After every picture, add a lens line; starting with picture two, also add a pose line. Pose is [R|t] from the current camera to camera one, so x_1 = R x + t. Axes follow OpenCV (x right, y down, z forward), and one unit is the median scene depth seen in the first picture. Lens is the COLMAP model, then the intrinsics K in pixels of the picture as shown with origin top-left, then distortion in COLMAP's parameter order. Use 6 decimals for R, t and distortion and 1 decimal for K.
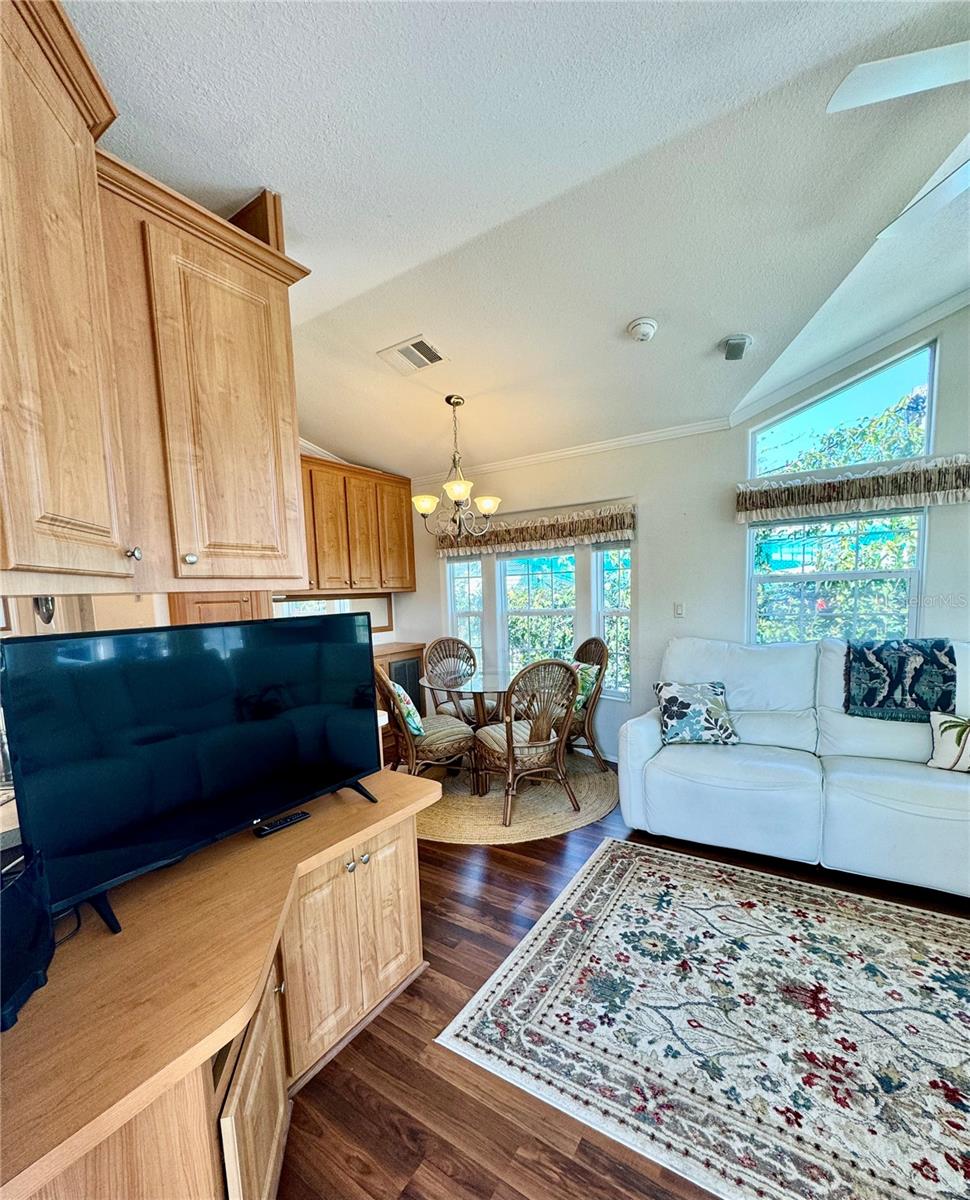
lens RADIAL K [[517.1, 0, 480.1], [0, 517.1, 646.9], [0, 0, 1]] dist [-0.003730, 0.000435]
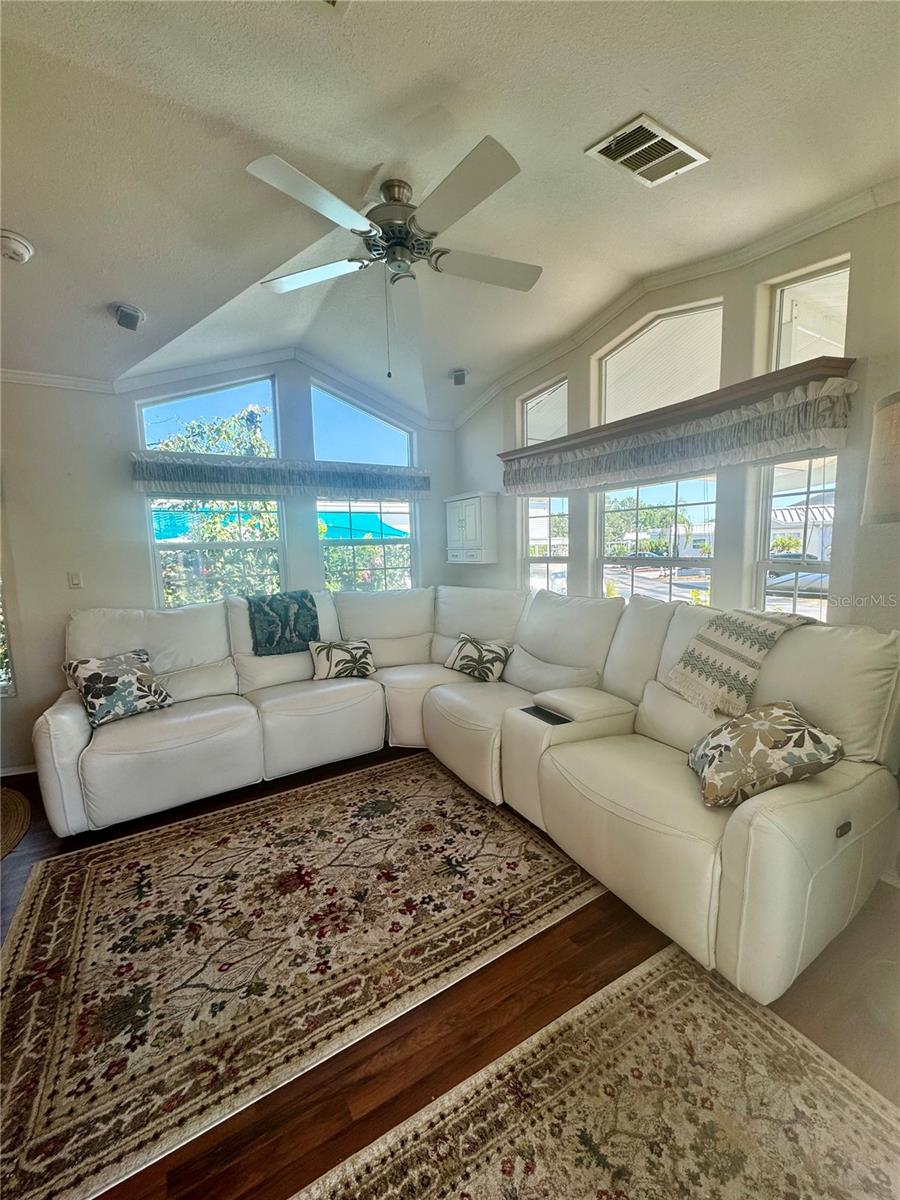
lens RADIAL K [[478.8, 0, 453.9], [0, 478.8, 600.0], [0, 0, 1]] dist [-0.003196, 0.000408]
pose [[0.427154, -0.082212, 0.900433, -0.147757], [0.107733, 0.993391, 0.039592, 0.003327], [-0.897738, 0.080095, 0.433188, 0.081028]]
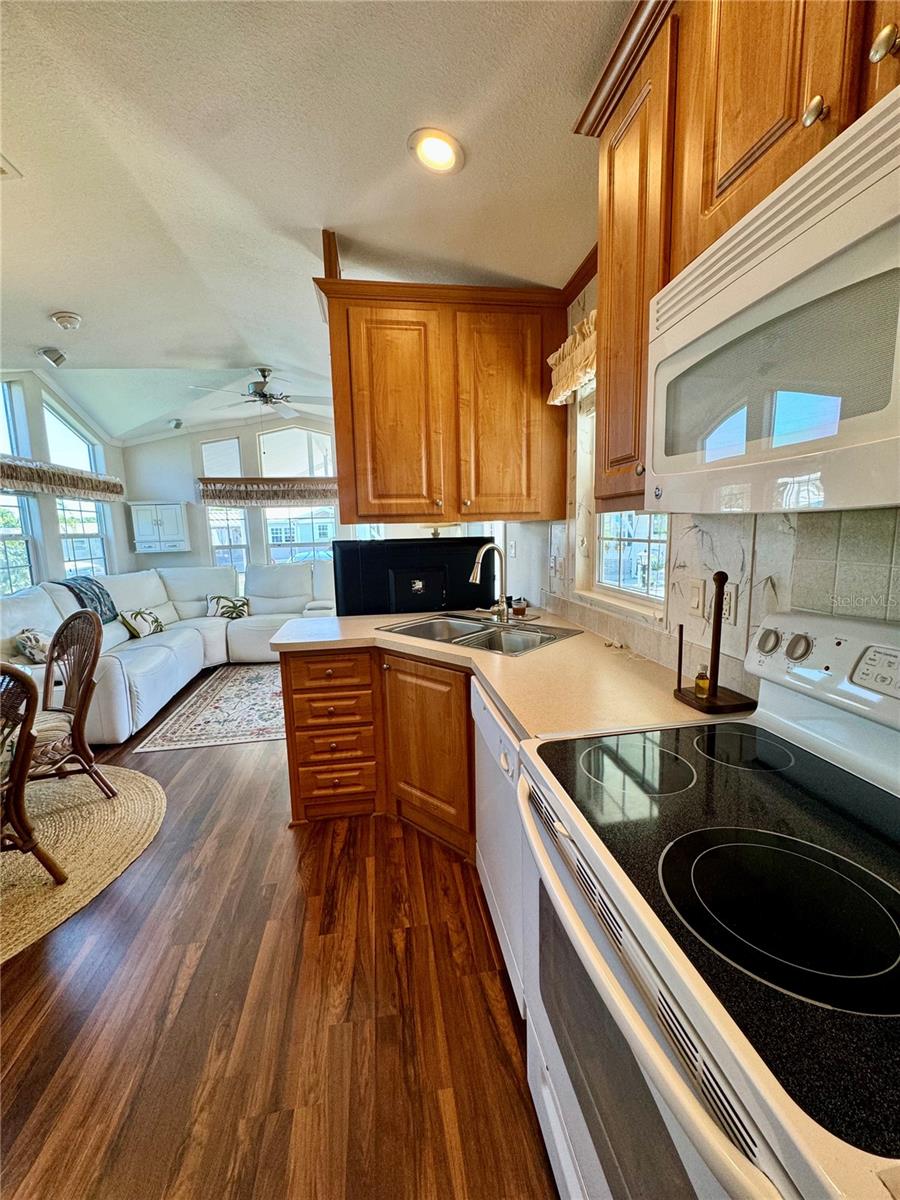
lens RADIAL K [[478.8, 0, 447.1], [0, 478.8, 598.7], [0, 0, 1]] dist [-0.003196, 0.000408]
pose [[-0.676537, -0.055359, 0.734325, -1.339108], [0.126844, 0.973507, 0.190251, -0.112083], [-0.725402, 0.221856, -0.651591, 1.479891]]
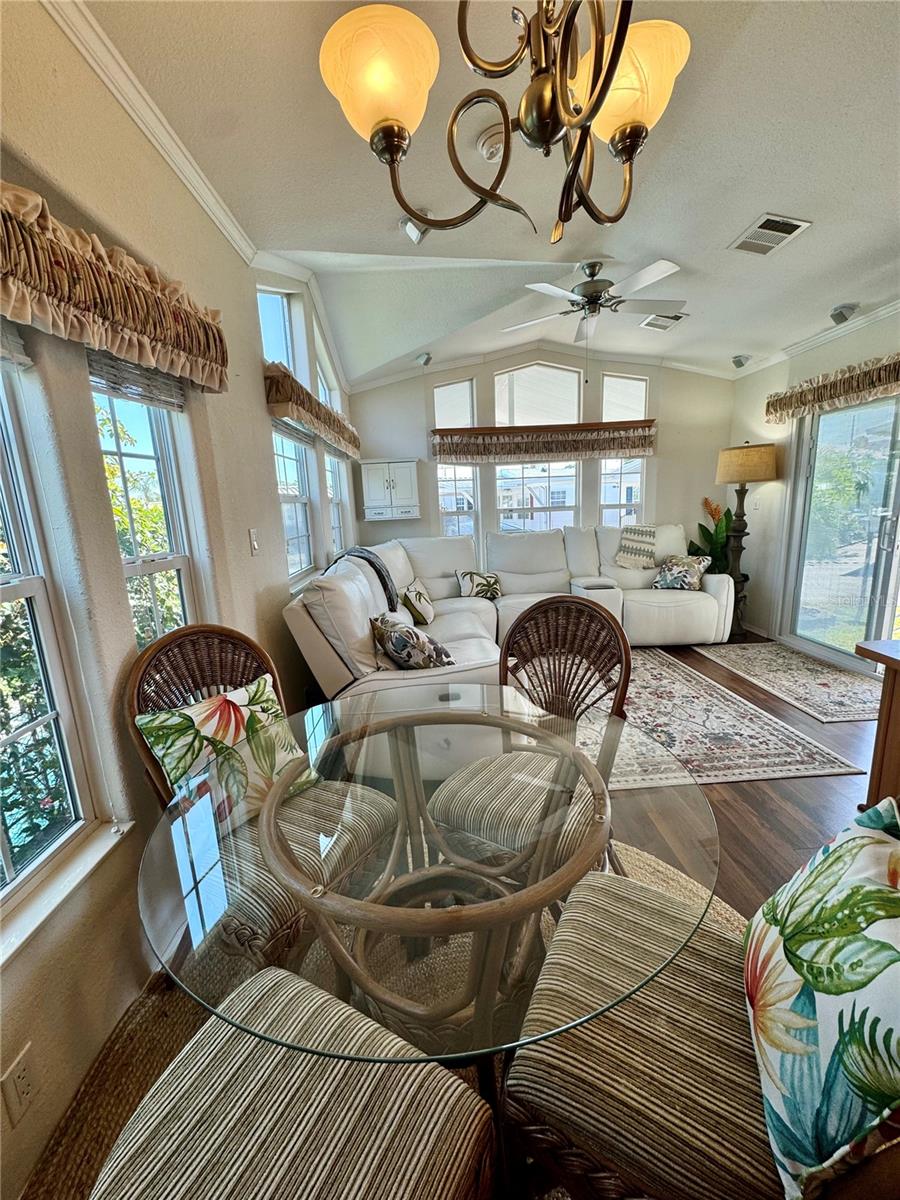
lens RADIAL K [[478.8, 0, 450.0], [0, 478.8, 599.4], [0, 0, 1]] dist [-0.003196, 0.000408]
pose [[-0.587166, -0.098838, 0.803409, -0.330851], [0.149217, 0.962292, 0.227439, -0.169045], [-0.795594, 0.253427, -0.550277, 1.944829]]
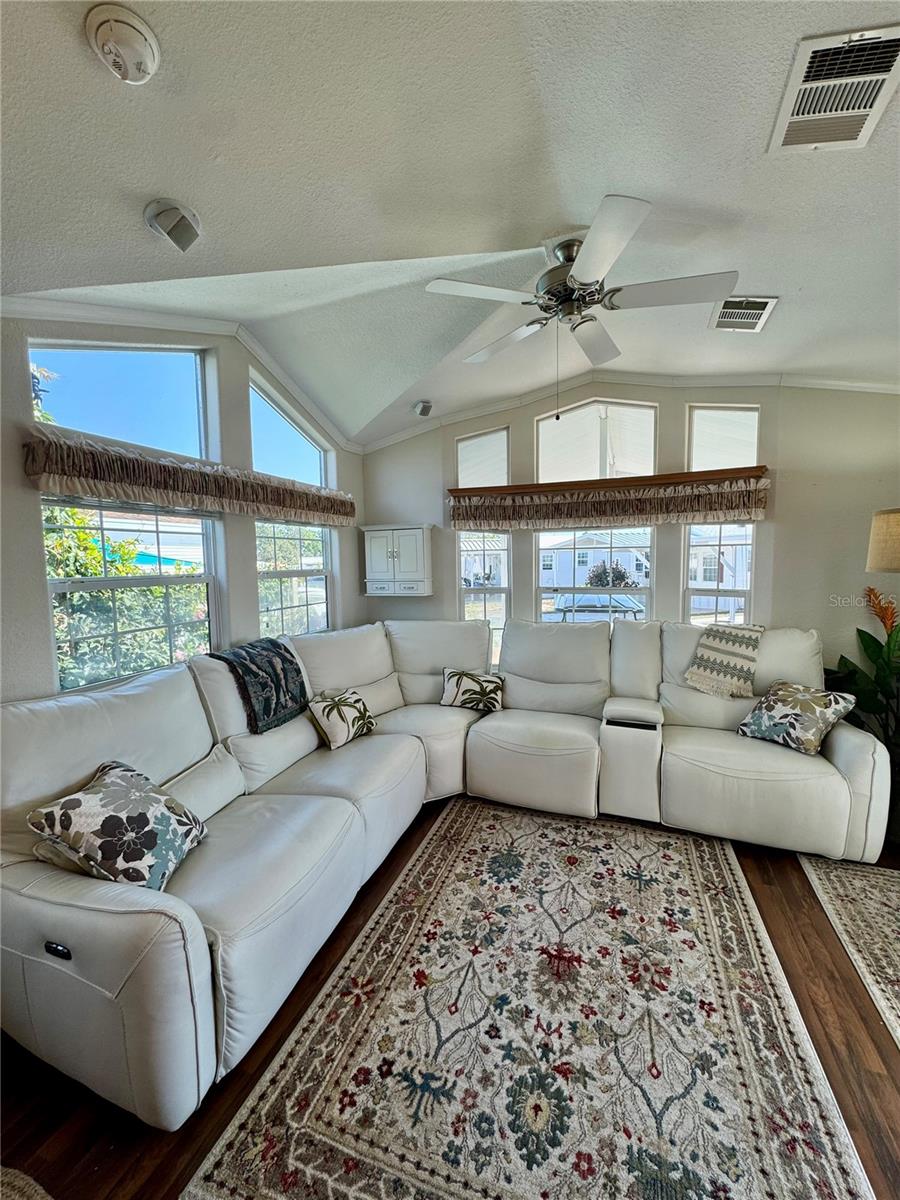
lens RADIAL K [[478.8, 0, 450.6], [0, 478.8, 599.5], [0, 0, 1]] dist [-0.003196, 0.000408]
pose [[-0.233799, -0.041220, 0.971411, -0.216574], [0.126817, 0.989273, 0.072500, -0.153855], [-0.963979, 0.140142, -0.226064, 1.072749]]
